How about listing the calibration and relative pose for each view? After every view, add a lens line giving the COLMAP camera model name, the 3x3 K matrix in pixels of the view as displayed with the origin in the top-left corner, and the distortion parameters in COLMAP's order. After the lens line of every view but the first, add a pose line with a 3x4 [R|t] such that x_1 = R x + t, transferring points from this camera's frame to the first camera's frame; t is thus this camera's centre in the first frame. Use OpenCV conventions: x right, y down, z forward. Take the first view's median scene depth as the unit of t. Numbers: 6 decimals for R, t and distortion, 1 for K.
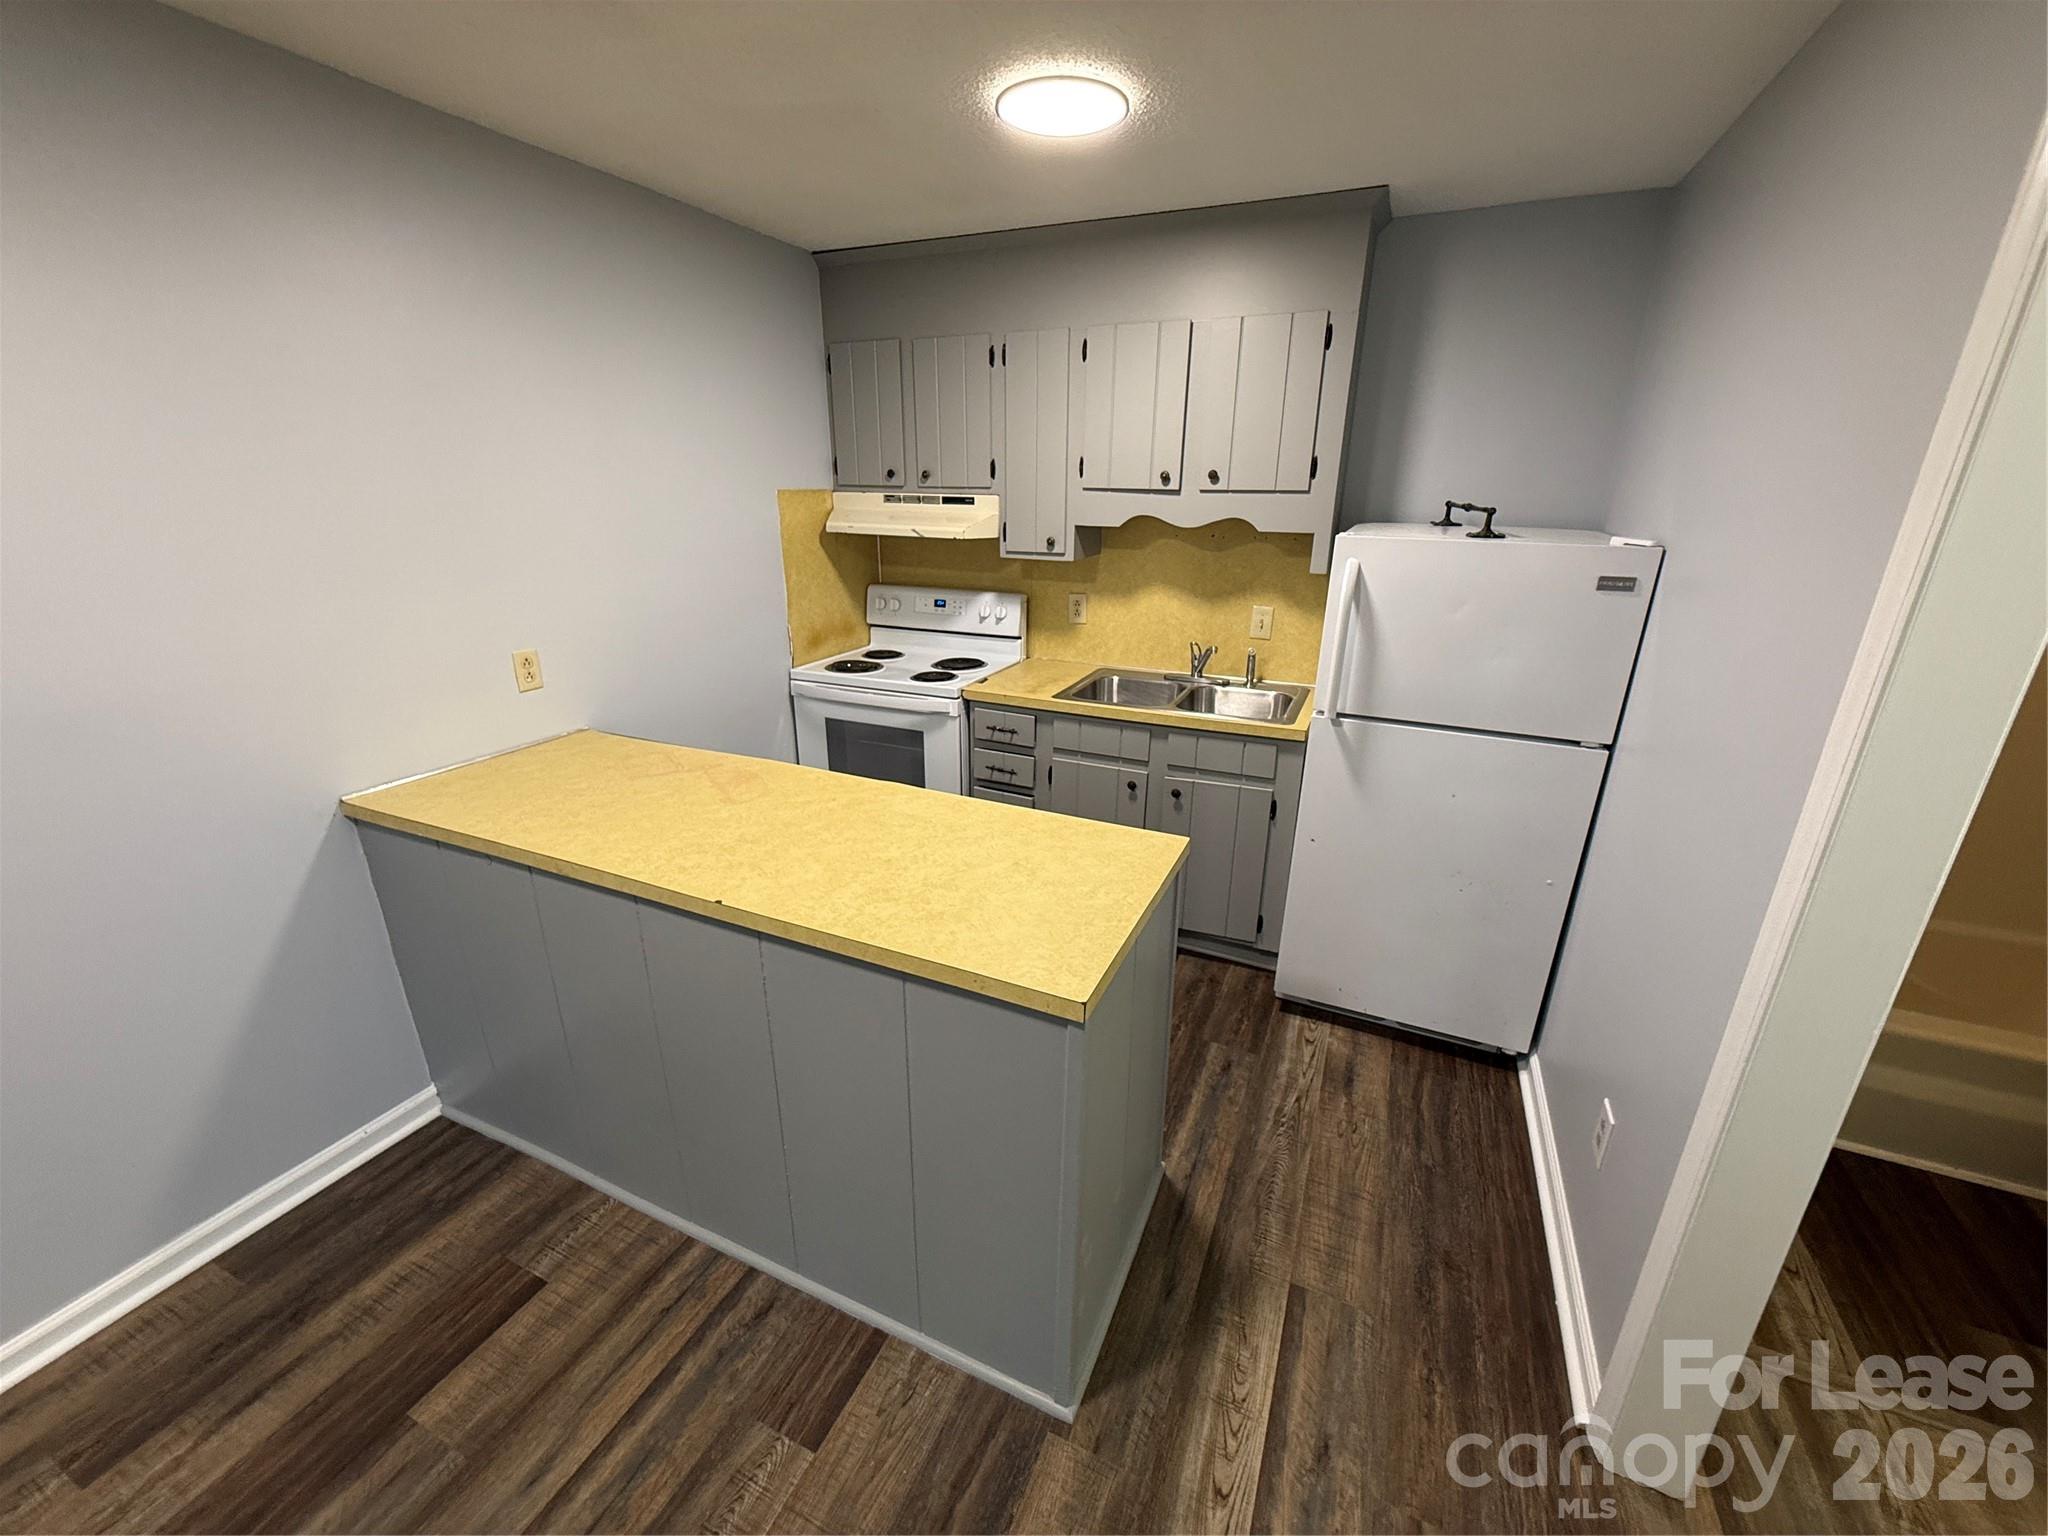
lens RADIAL K [[815.9, 0, 1021.9], [0, 815.9, 769.1], [0, 0, 1]] dist [-0.003342, -0.000071]
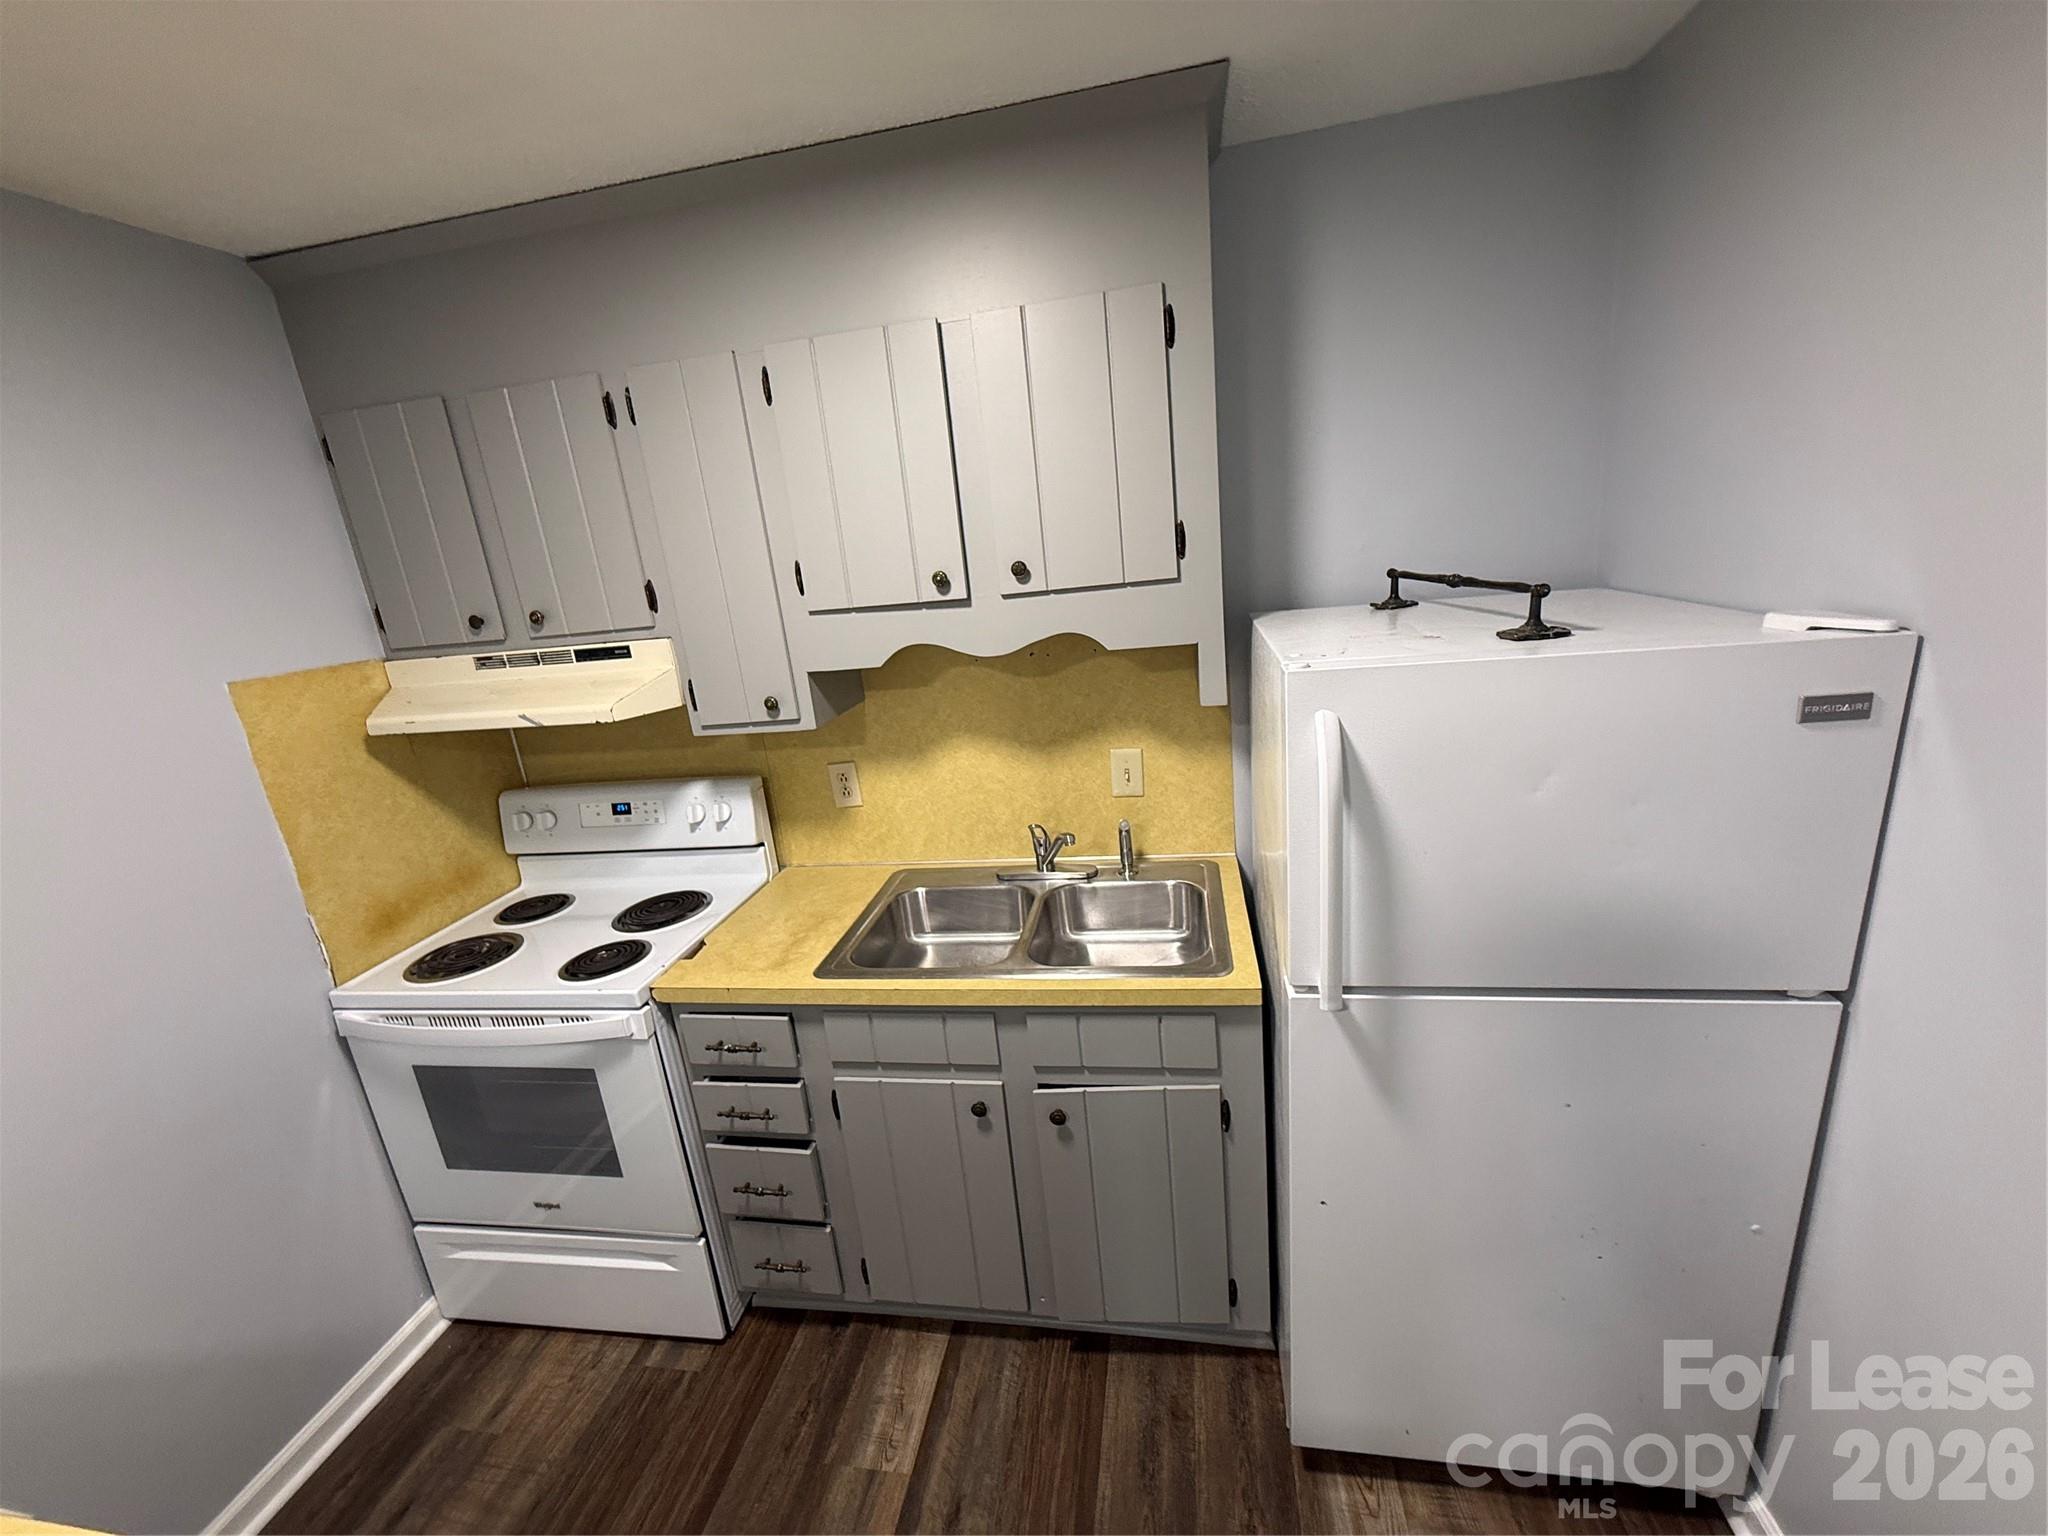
lens RADIAL K [[815.9, 0, 1027.2], [0, 815.9, 768.1], [0, 0, 1]] dist [-0.003342, -0.000071]
pose [[0.962489, -0.166163, 0.214488, 0.081152], [0.183234, 0.981100, -0.062187, -0.165515], [-0.200101, 0.099155, 0.974745, 0.398247]]
